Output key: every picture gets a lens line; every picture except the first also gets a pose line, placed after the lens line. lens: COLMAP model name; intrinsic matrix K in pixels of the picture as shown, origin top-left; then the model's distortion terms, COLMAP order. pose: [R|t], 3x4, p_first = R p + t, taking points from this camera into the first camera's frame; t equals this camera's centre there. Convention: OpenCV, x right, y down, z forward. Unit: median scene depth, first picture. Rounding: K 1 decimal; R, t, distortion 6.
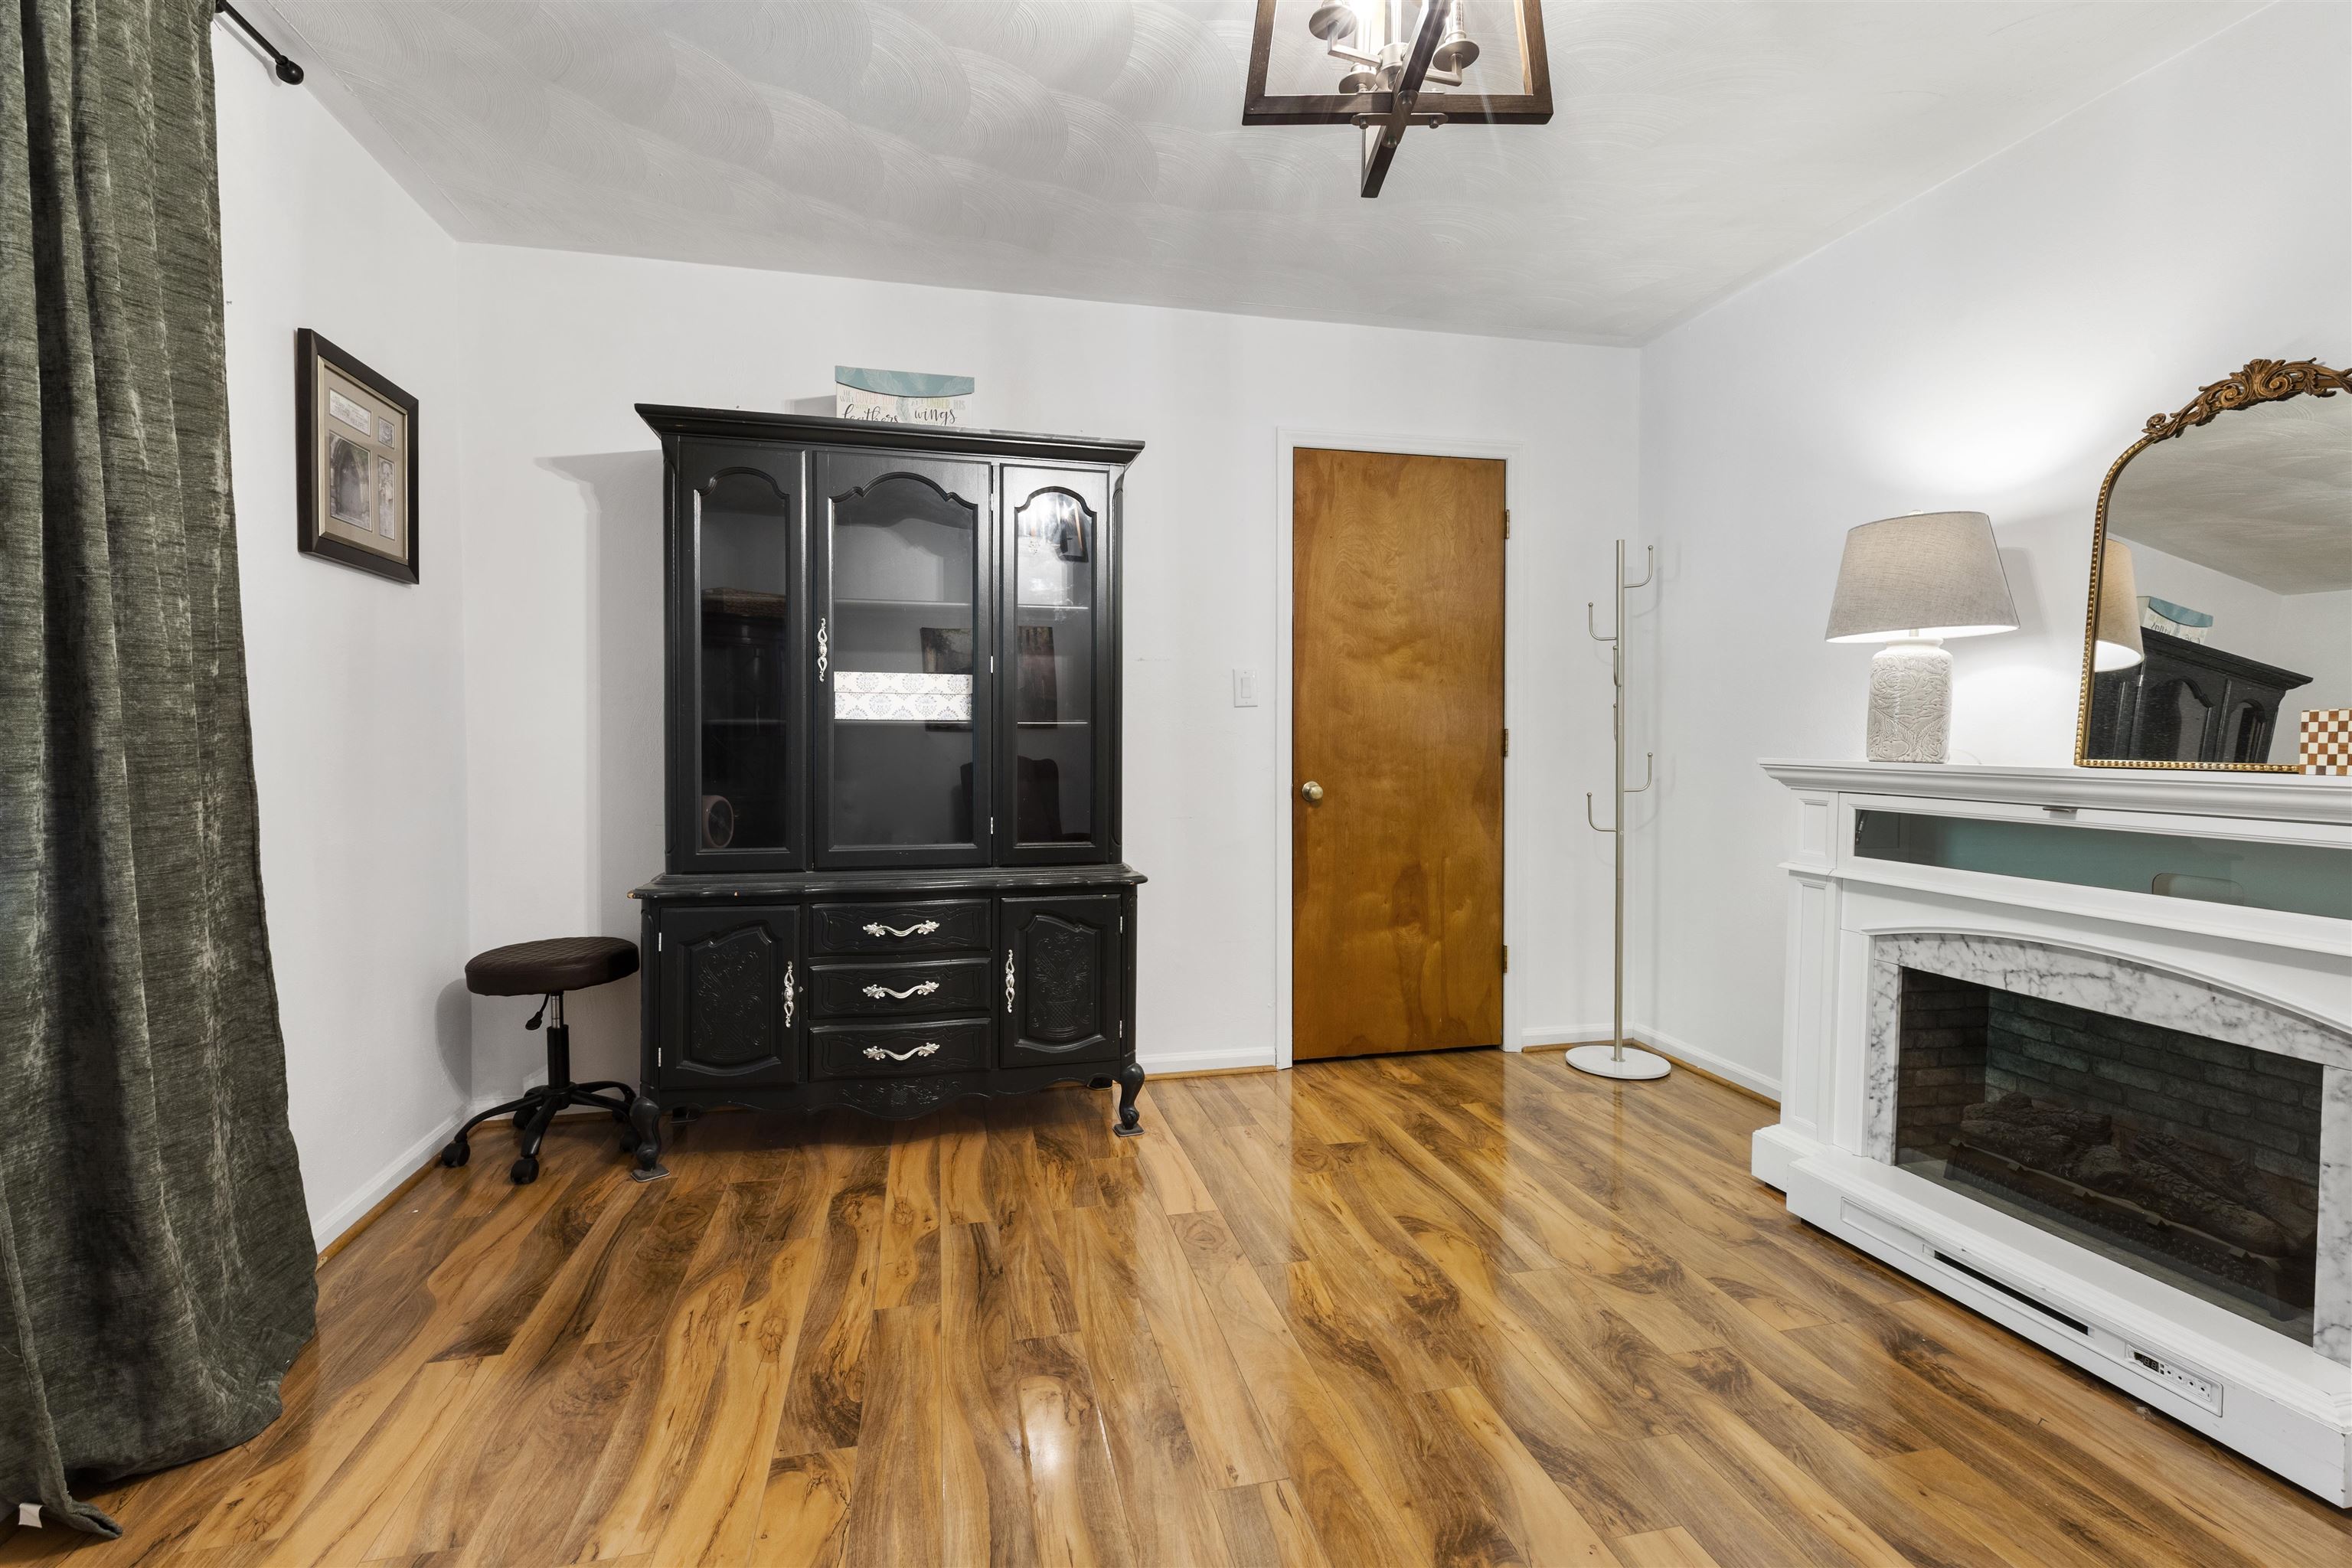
lens RADIAL K [[1057.1, 0, 1168.1], [0, 1057.1, 757.3], [0, 0, 1]] dist [0.001922, -0.000413]
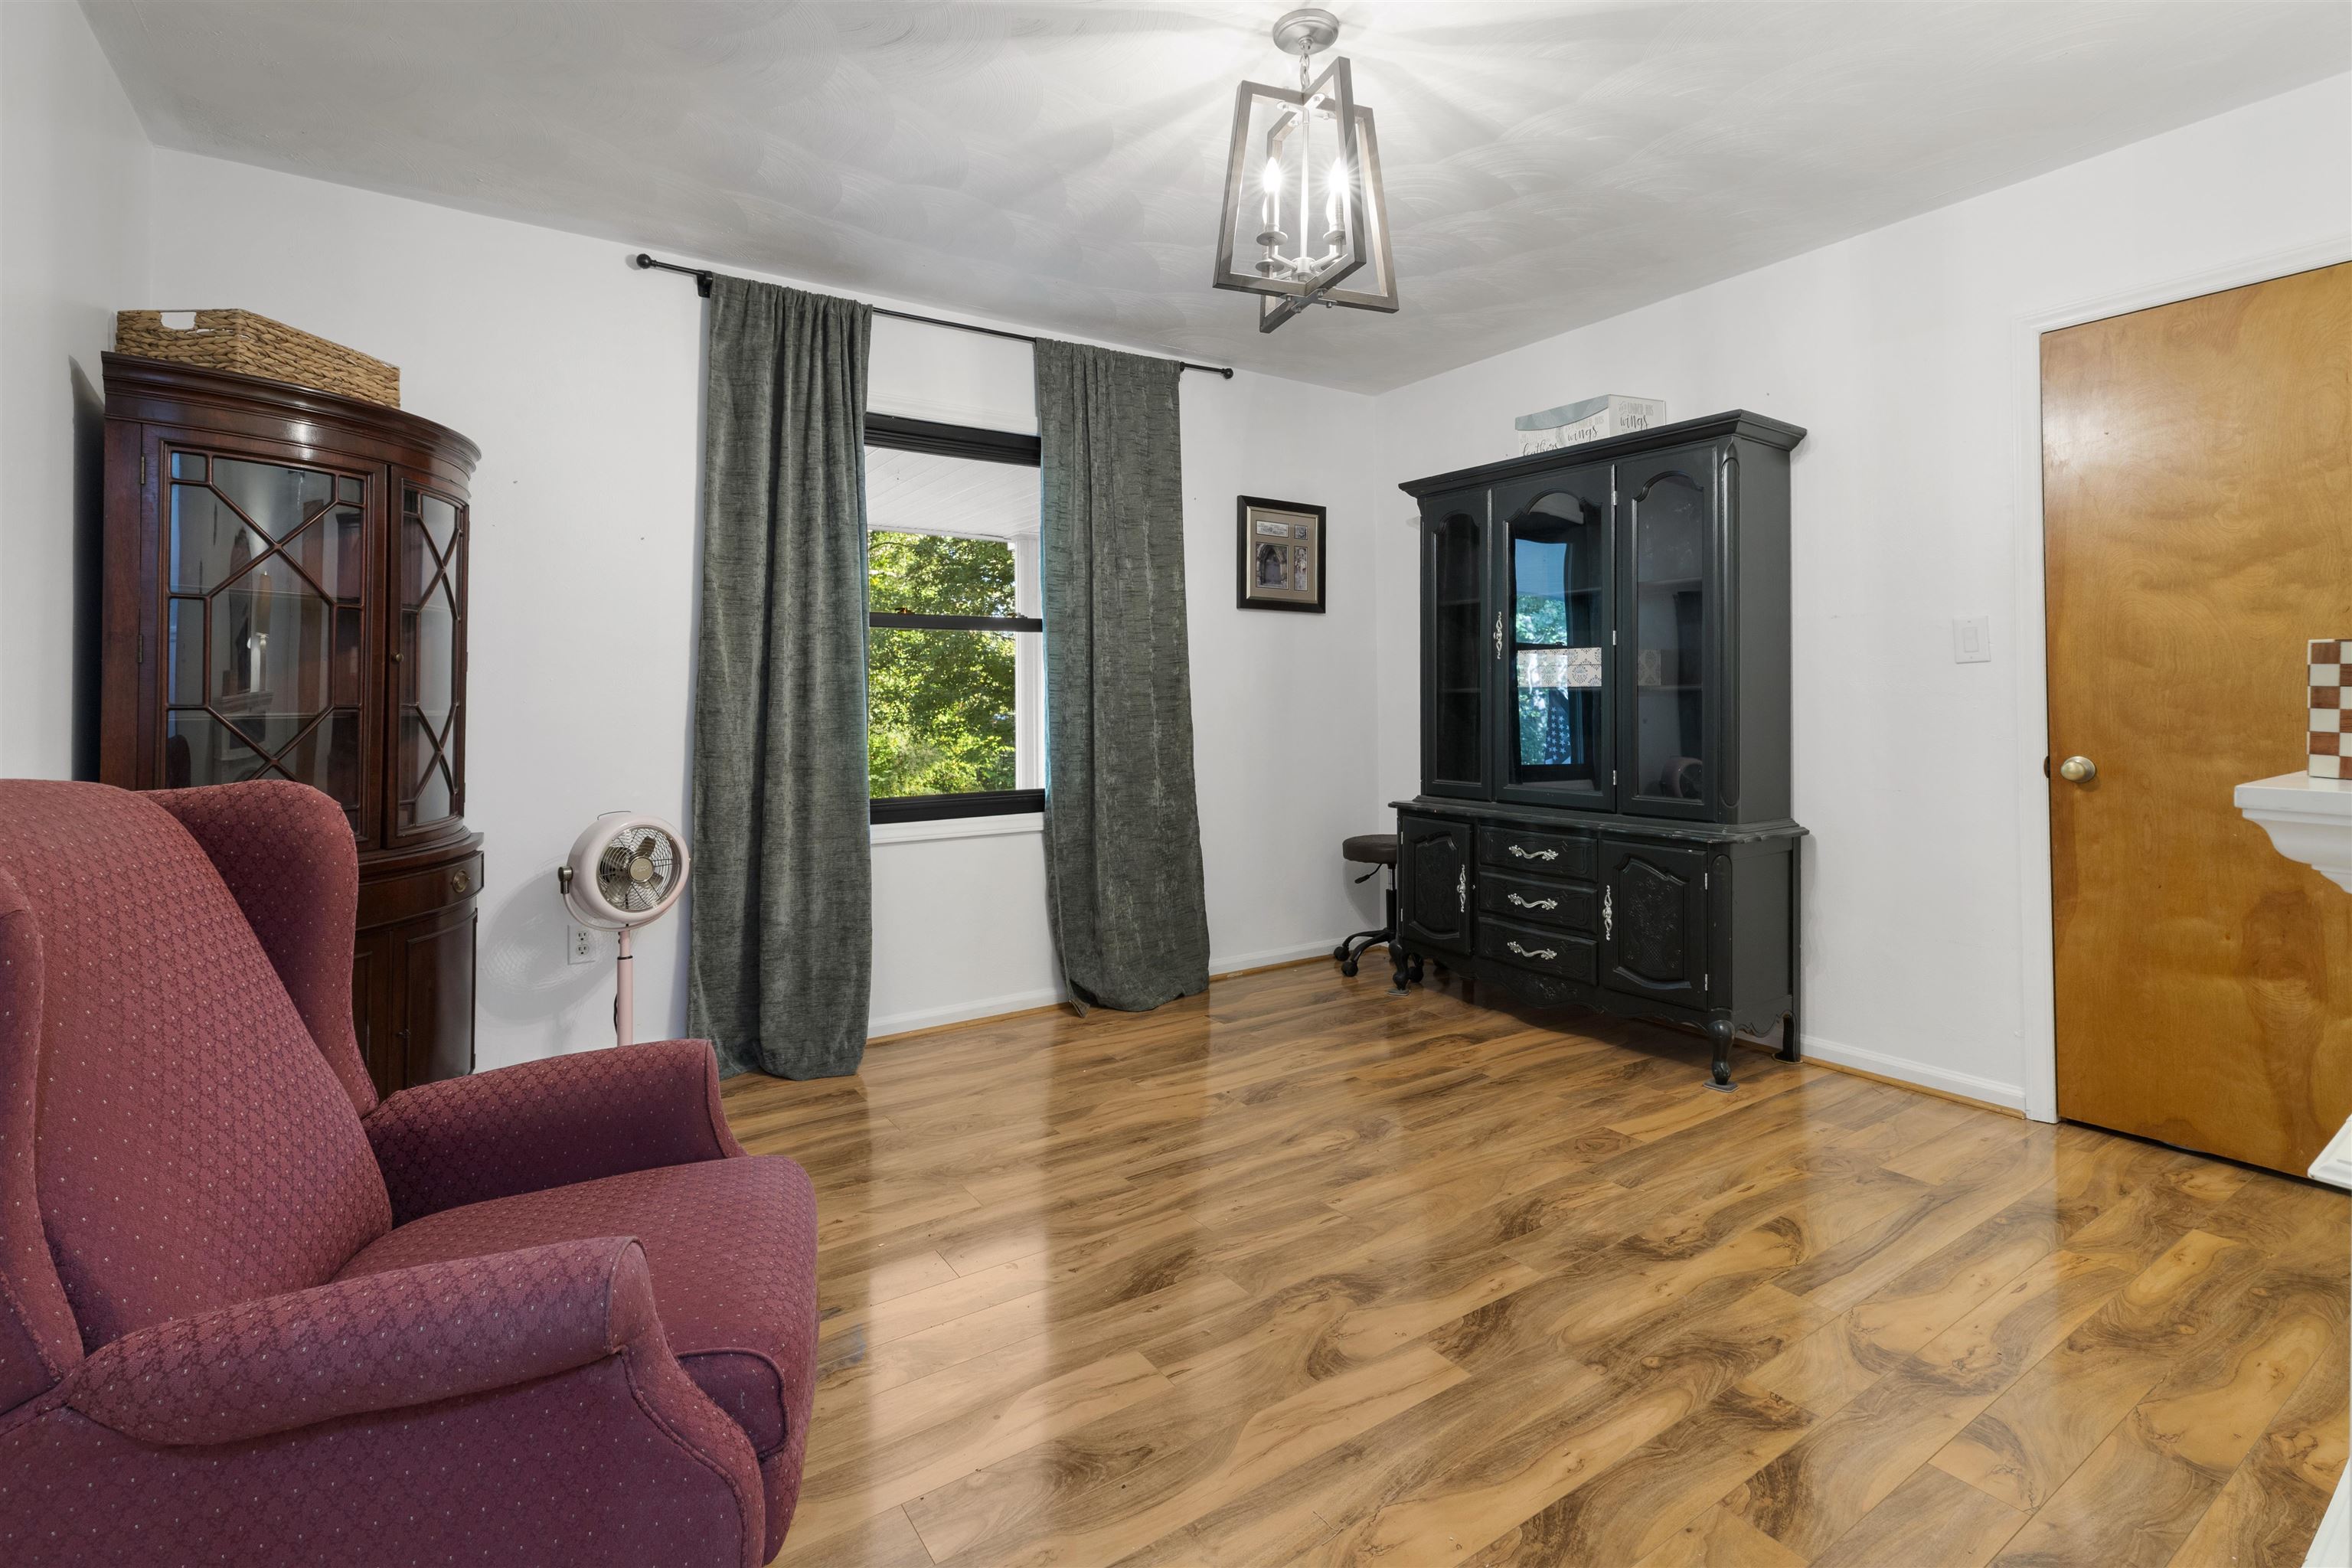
lens RADIAL K [[1087.0, 0, 1177.3], [0, 1087.0, 686.5], [0, 0, 1]] dist [0.001817, -0.000129]
pose [[0.362465, -0.016750, -0.931847, 0.822024], [-0.013995, 0.999628, -0.023412, -0.000095], [0.931892, 0.021528, 0.362095, 0.135717]]
